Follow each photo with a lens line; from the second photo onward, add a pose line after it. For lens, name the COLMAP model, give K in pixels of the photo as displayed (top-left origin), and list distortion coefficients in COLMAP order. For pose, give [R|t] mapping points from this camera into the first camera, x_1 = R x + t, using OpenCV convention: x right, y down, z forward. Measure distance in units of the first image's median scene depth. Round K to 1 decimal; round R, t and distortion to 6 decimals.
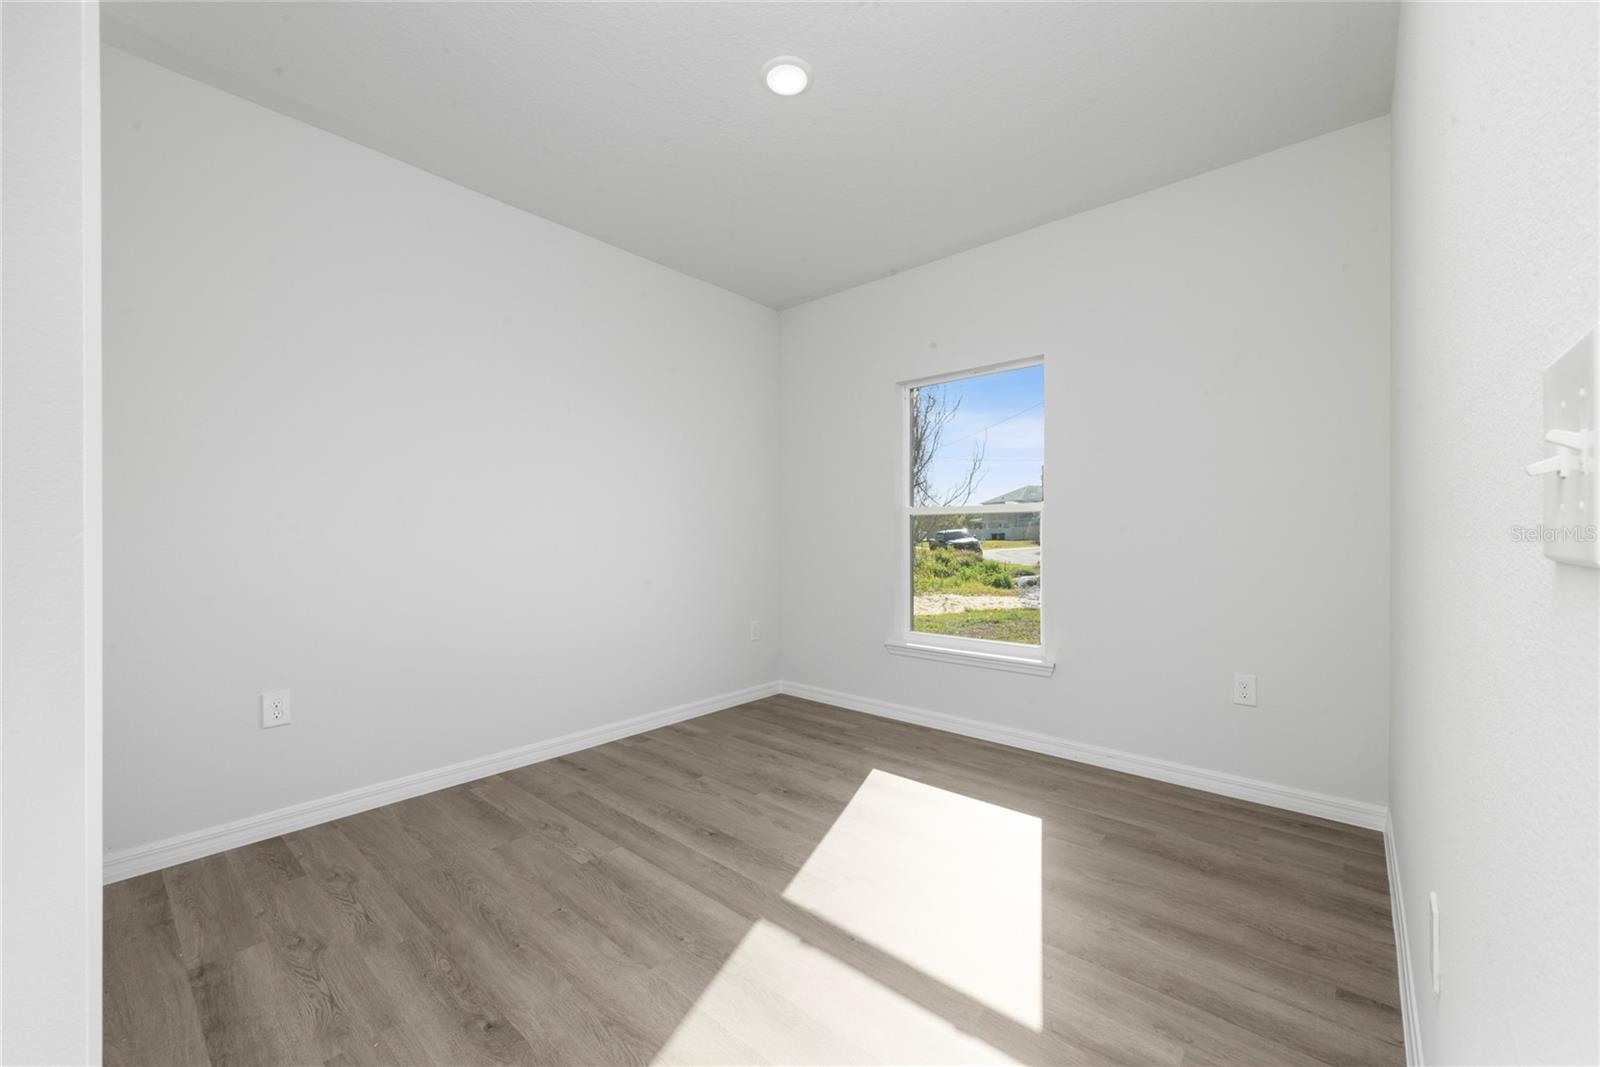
lens RADIAL K [[627.2, 0, 803.5], [0, 627.2, 536.2], [0, 0, 1]] dist [0.020555, -0.006979]
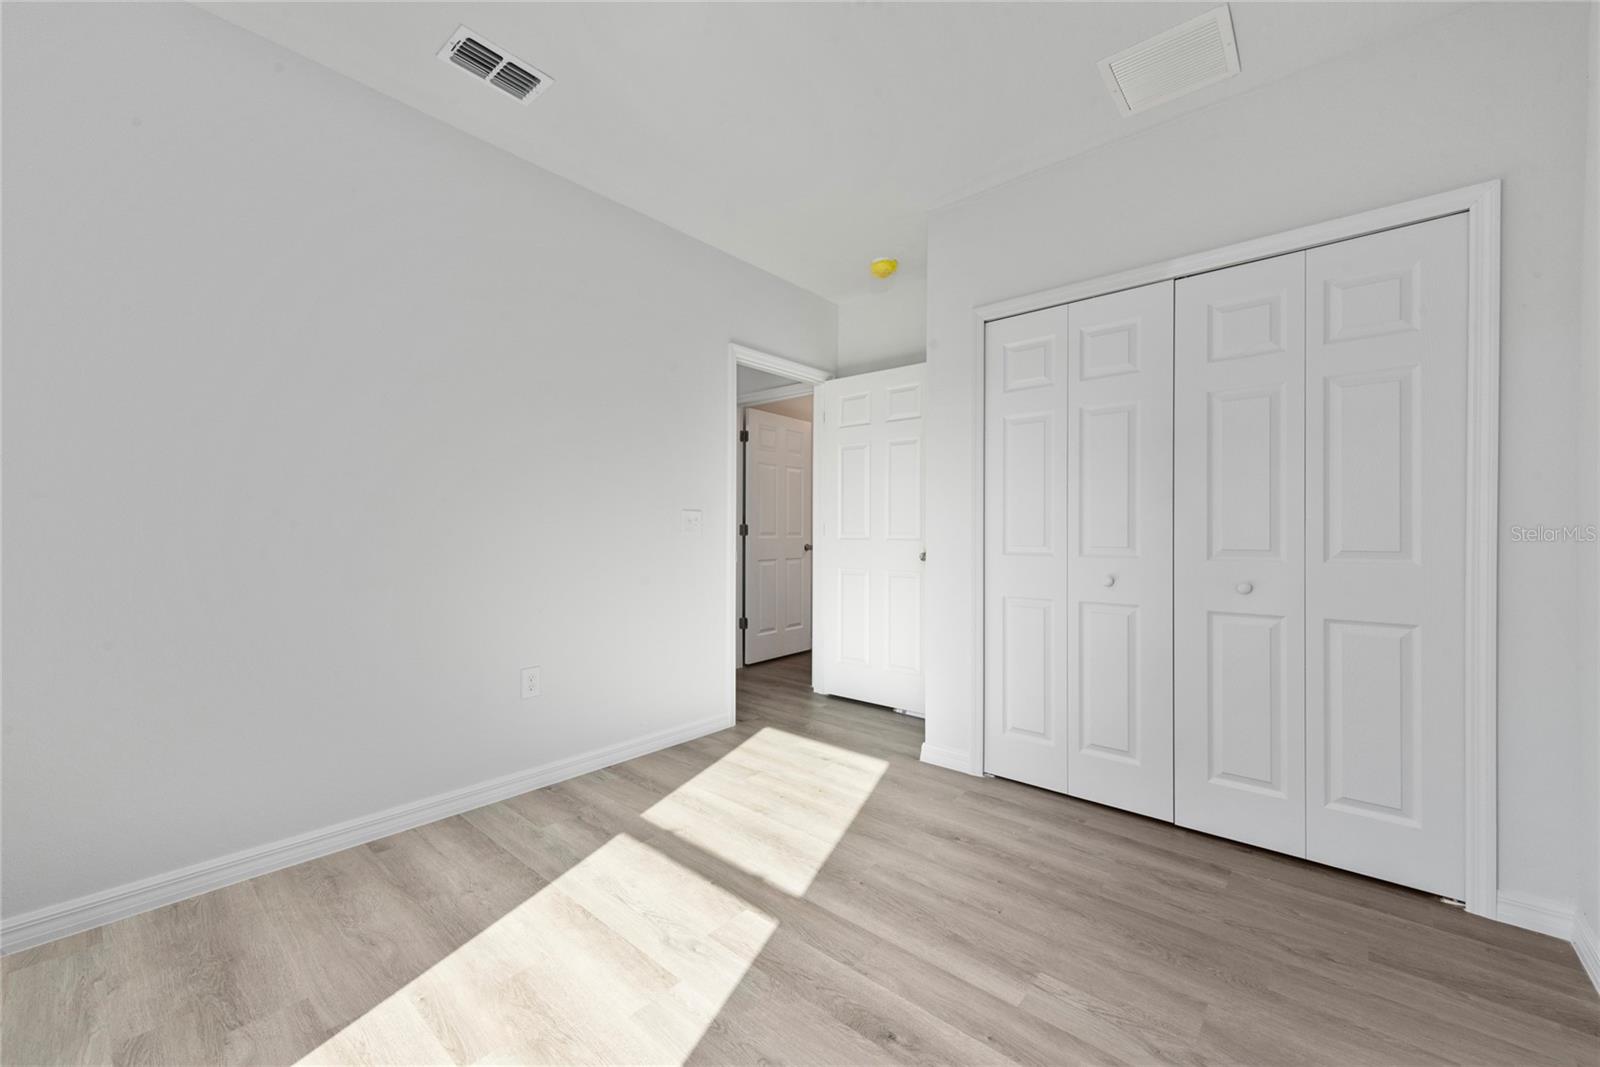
lens RADIAL K [[627.2, 0, 803.5], [0, 627.2, 536.2], [0, 0, 1]] dist [0.020555, -0.006979]
pose [[-0.999984, -0.005064, -0.002680, -0.073385], [-0.005078, 0.999973, 0.005321, 0.000383], [0.002653, 0.005335, -0.999982, 1.944356]]
